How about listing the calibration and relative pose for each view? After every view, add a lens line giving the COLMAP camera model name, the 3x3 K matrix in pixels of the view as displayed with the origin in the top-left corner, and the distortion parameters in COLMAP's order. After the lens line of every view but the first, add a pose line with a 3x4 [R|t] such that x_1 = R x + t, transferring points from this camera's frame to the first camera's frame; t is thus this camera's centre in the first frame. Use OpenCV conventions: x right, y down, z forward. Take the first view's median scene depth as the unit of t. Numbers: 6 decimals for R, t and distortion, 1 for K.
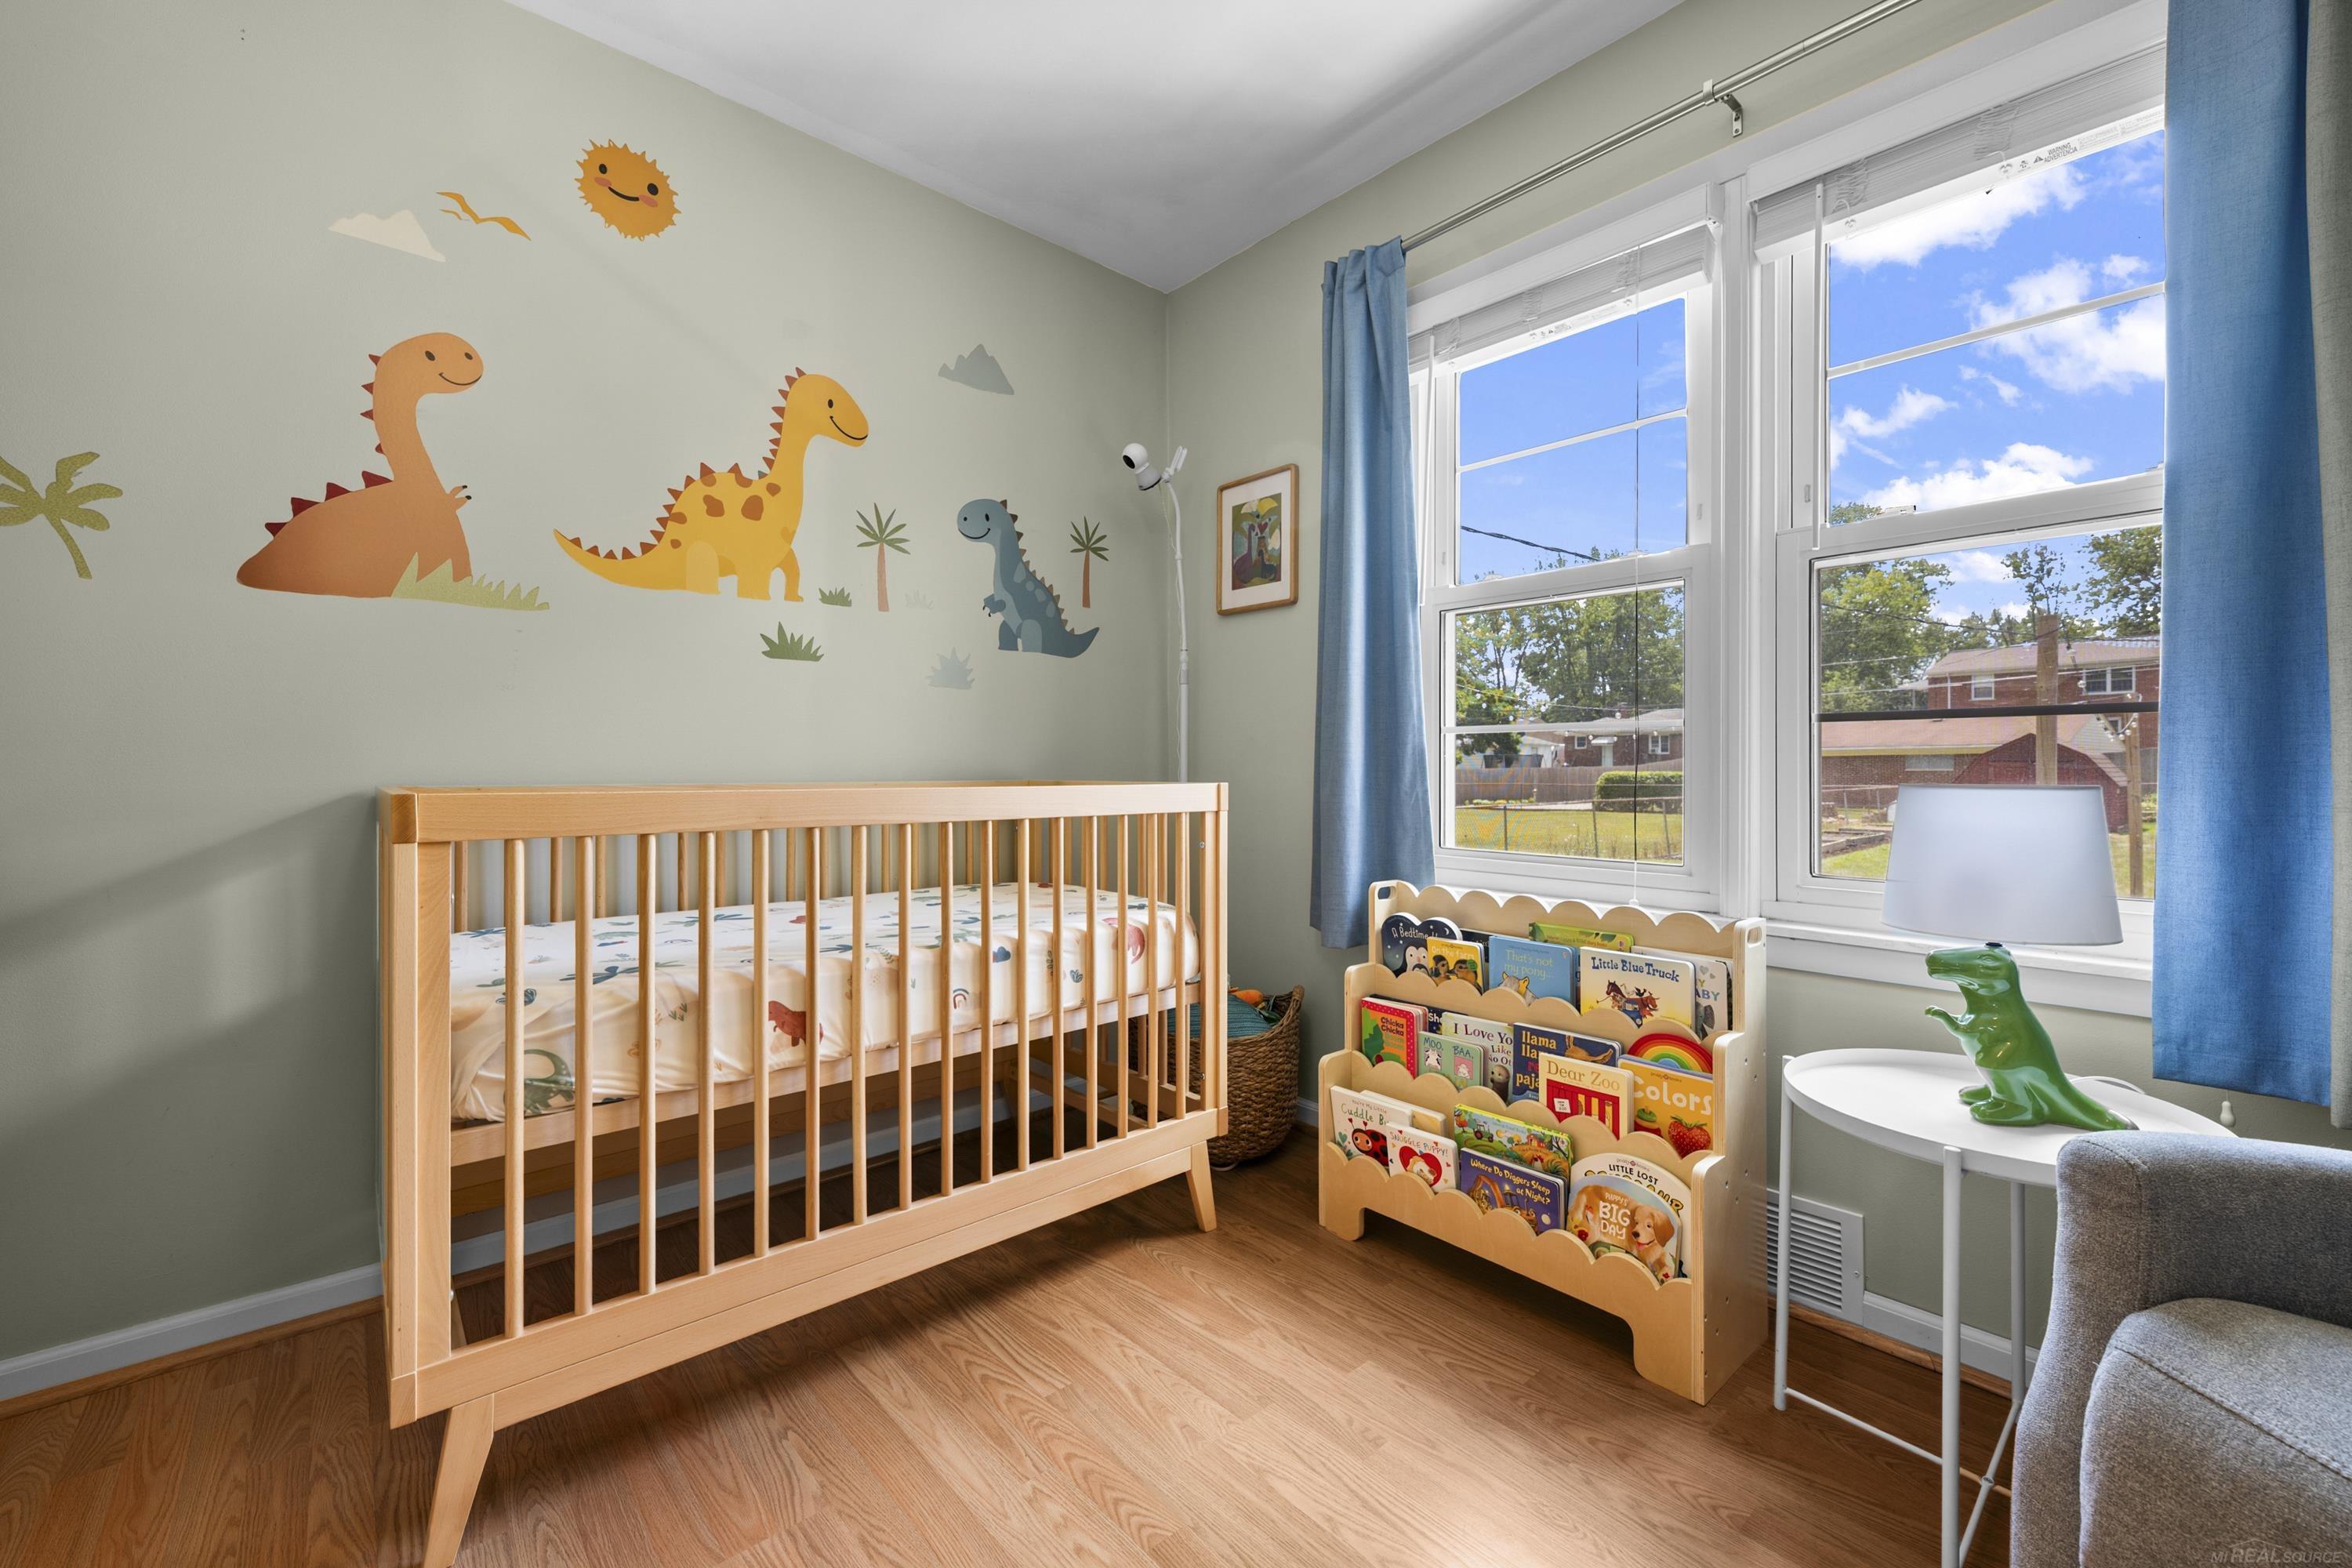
lens RADIAL K [[957.9, 0, 1177.4], [0, 957.9, 769.6], [0, 0, 1]] dist [0.000581, 0.001002]
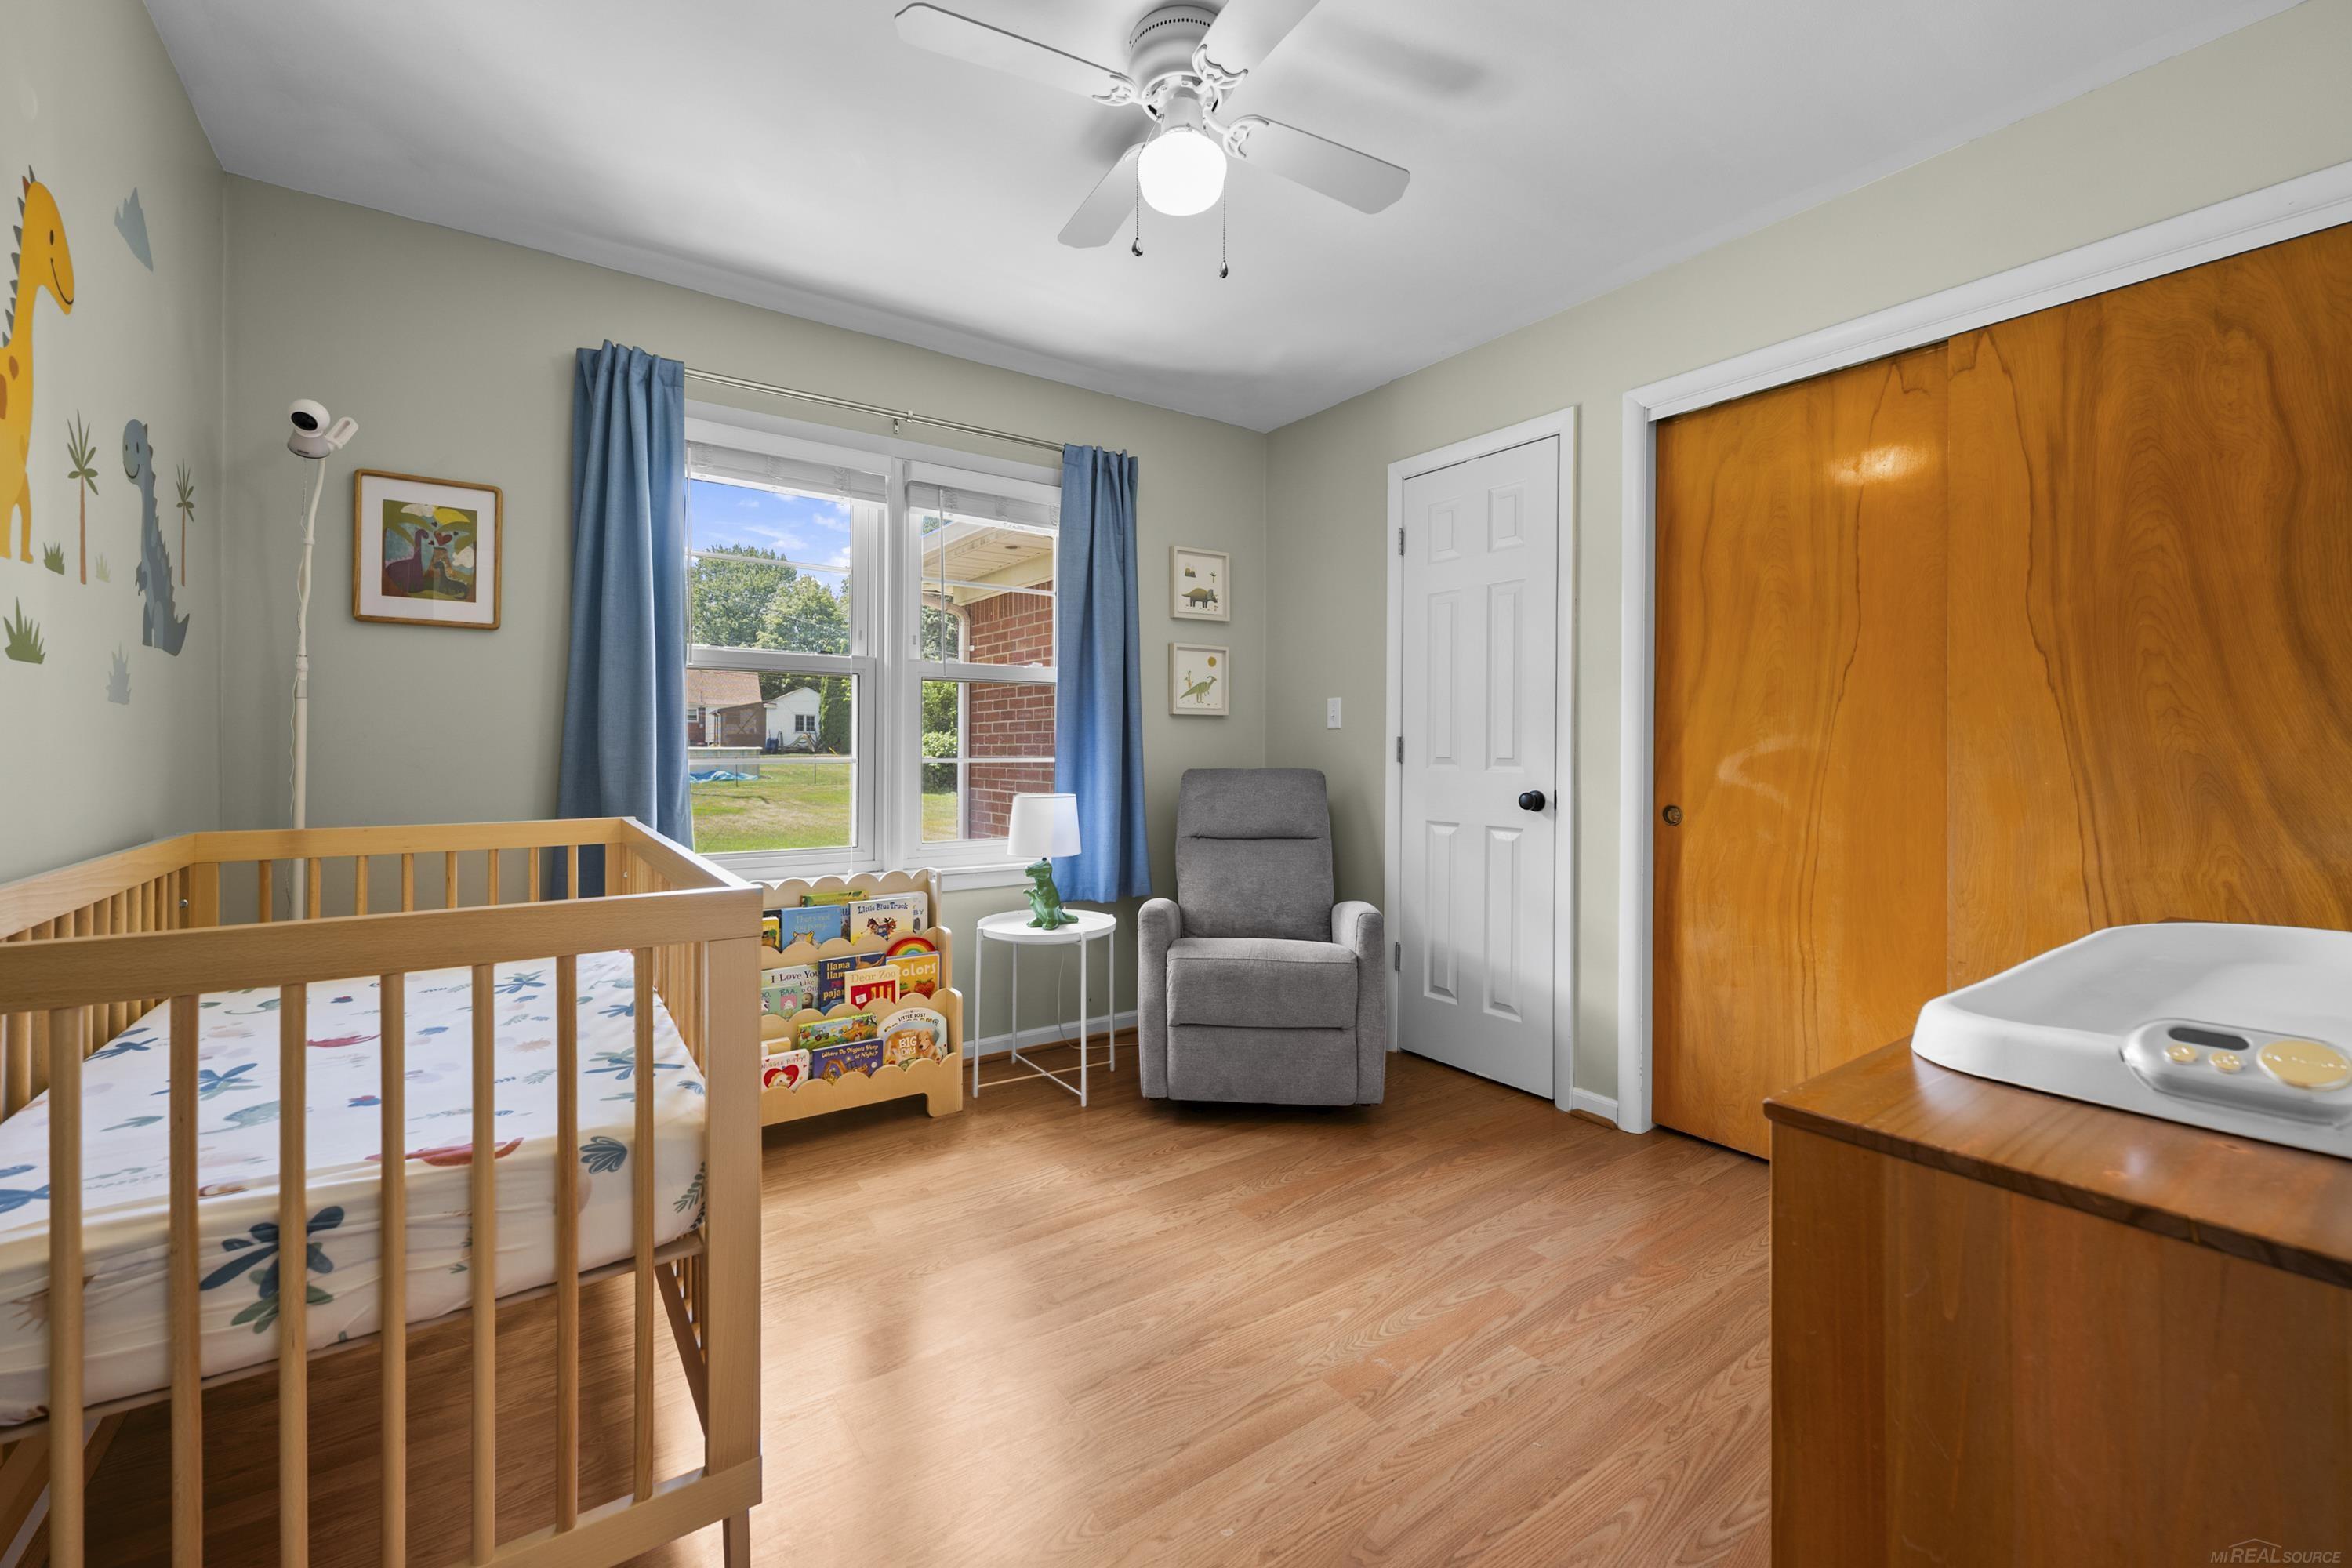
lens RADIAL K [[957.9, 0, 1178.3], [0, 957.9, 763.3], [0, 0, 1]] dist [0.000581, 0.001002]
pose [[0.103591, -0.017515, 0.994466, -1.135722], [-0.003879, 0.999830, 0.018014, -0.081162], [-0.994612, -0.005724, 0.103505, 0.288348]]
